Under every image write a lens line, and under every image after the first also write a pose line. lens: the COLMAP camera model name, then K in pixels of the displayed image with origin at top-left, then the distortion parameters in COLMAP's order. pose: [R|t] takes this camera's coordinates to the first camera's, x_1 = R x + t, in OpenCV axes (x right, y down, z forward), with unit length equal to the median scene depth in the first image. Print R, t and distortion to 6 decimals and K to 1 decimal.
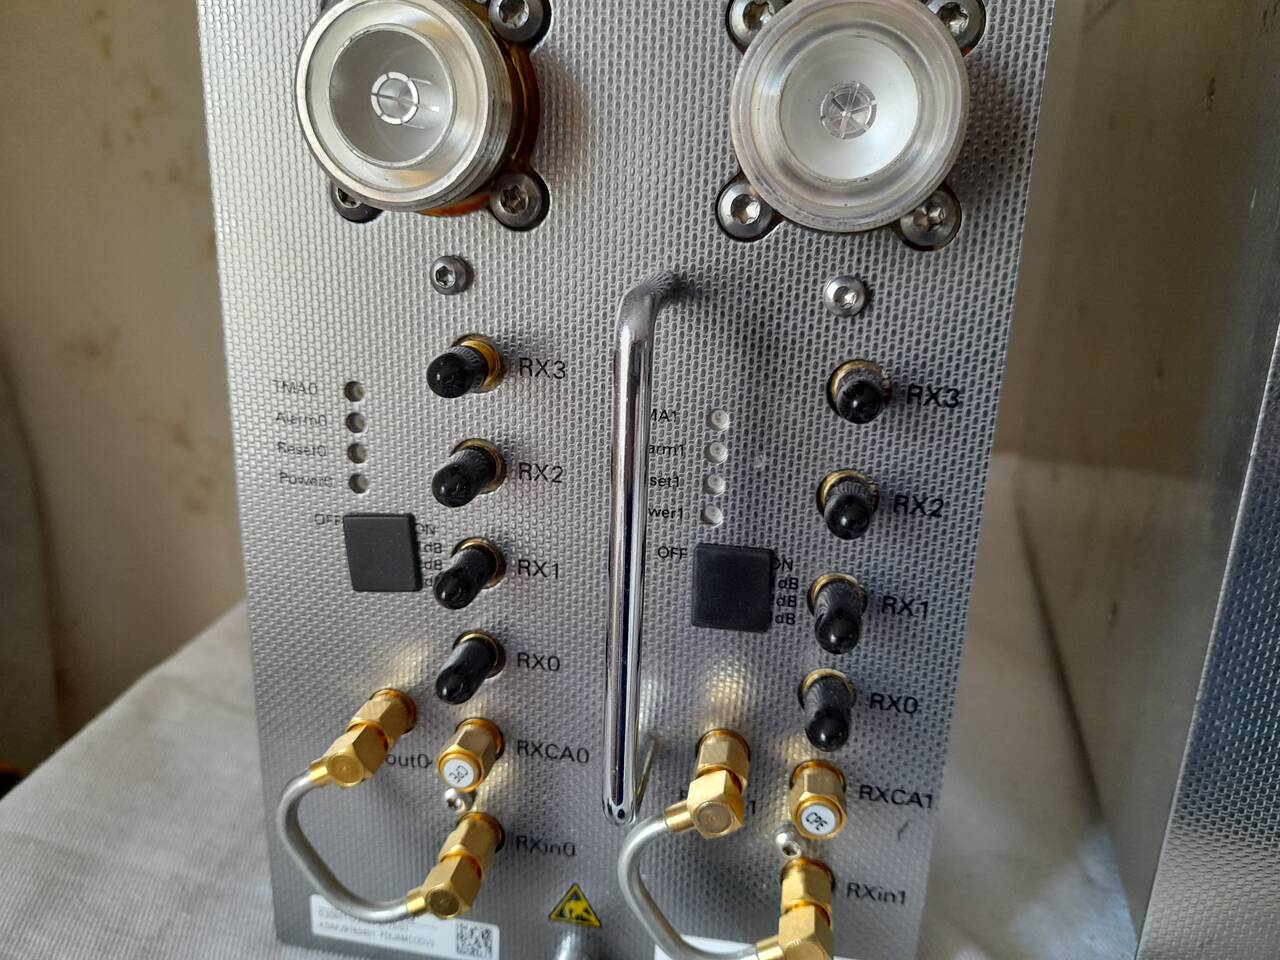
lens RADIAL K [[936.8, 0, 640.0], [0, 936.8, 480.0], [0, 0, 1]] dist [-0.001875, -0.000592]
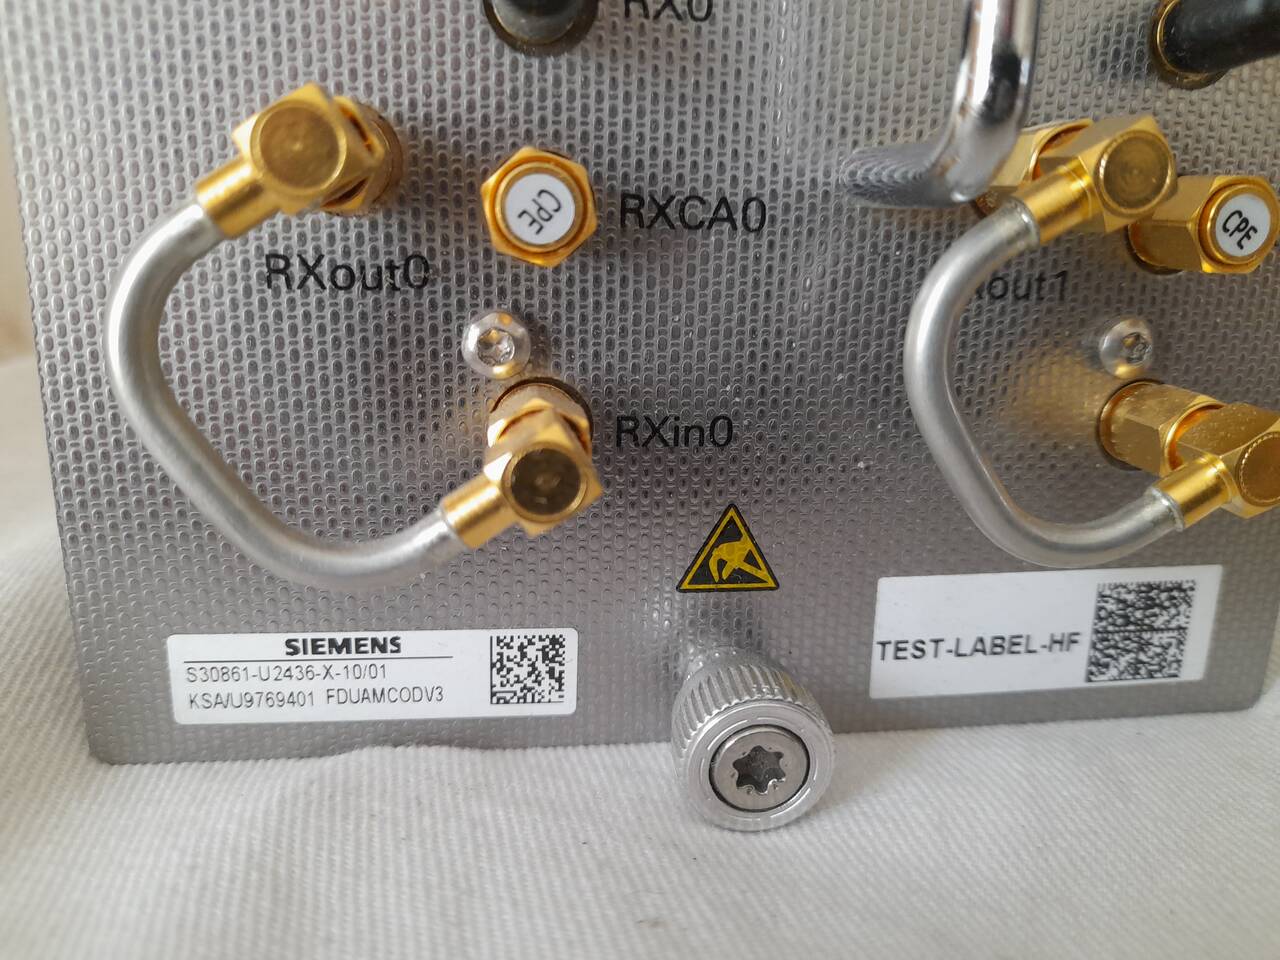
lens RADIAL K [[1026.1, 0, 640.0], [0, 1026.1, 480.0], [0, 0, 1]] dist [0.001387, -0.072357]
pose [[0.955096, -0.096797, 0.280039, -0.288596], [0.096279, 0.995232, 0.015643, 0.422569], [-0.280218, 0.012022, 0.959861, 0.488809]]
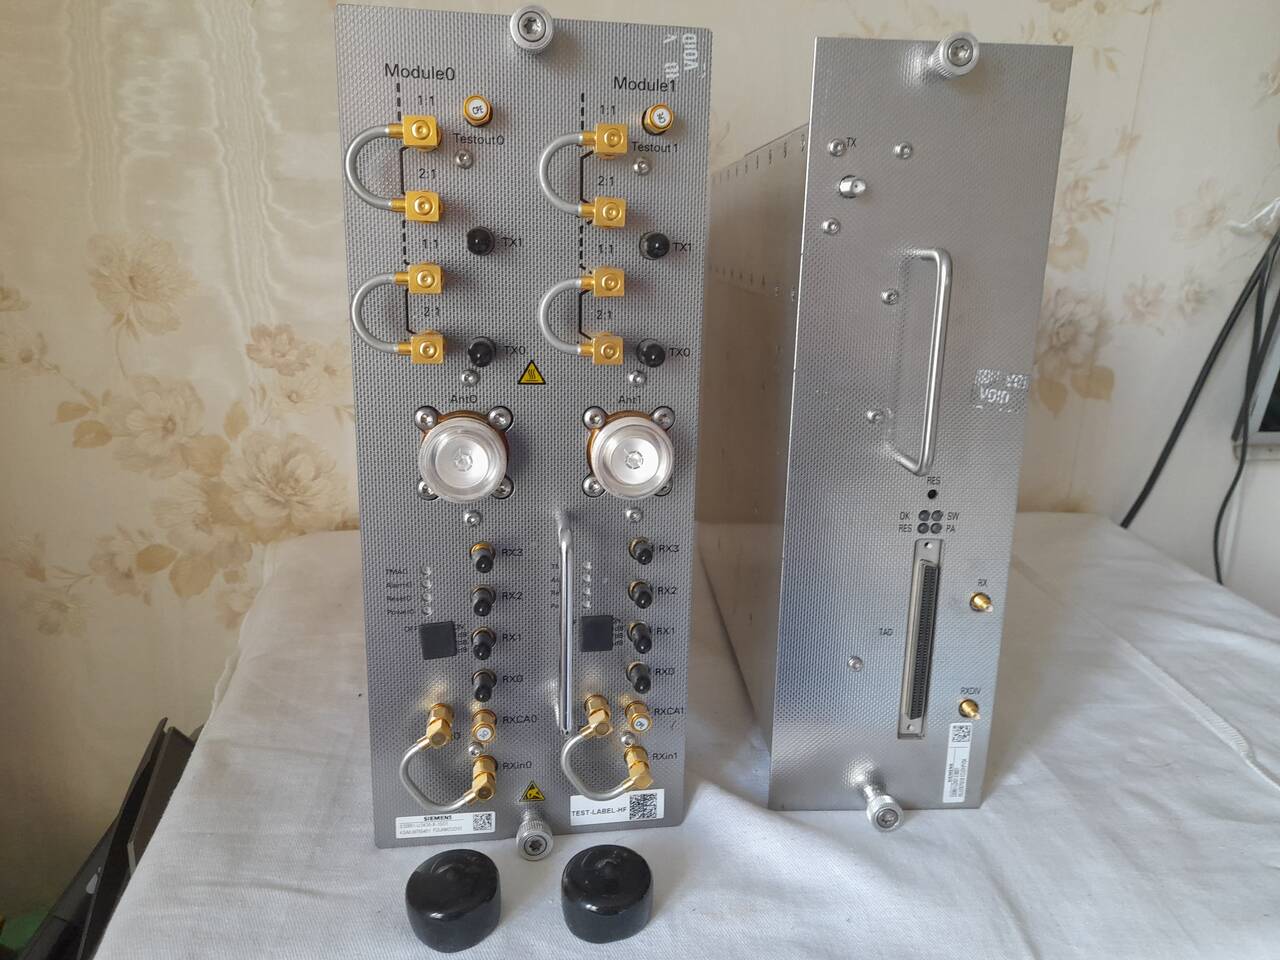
lens RADIAL K [[936.8, 0, 640.0], [0, 936.8, 480.0], [0, 0, 1]] dist [-0.001875, -0.000592]
pose [[0.942837, -0.091215, 0.320528, -0.482816], [0.102627, 0.994541, -0.018853, -0.198997], [-0.317059, 0.050670, 0.947051, -1.203382]]
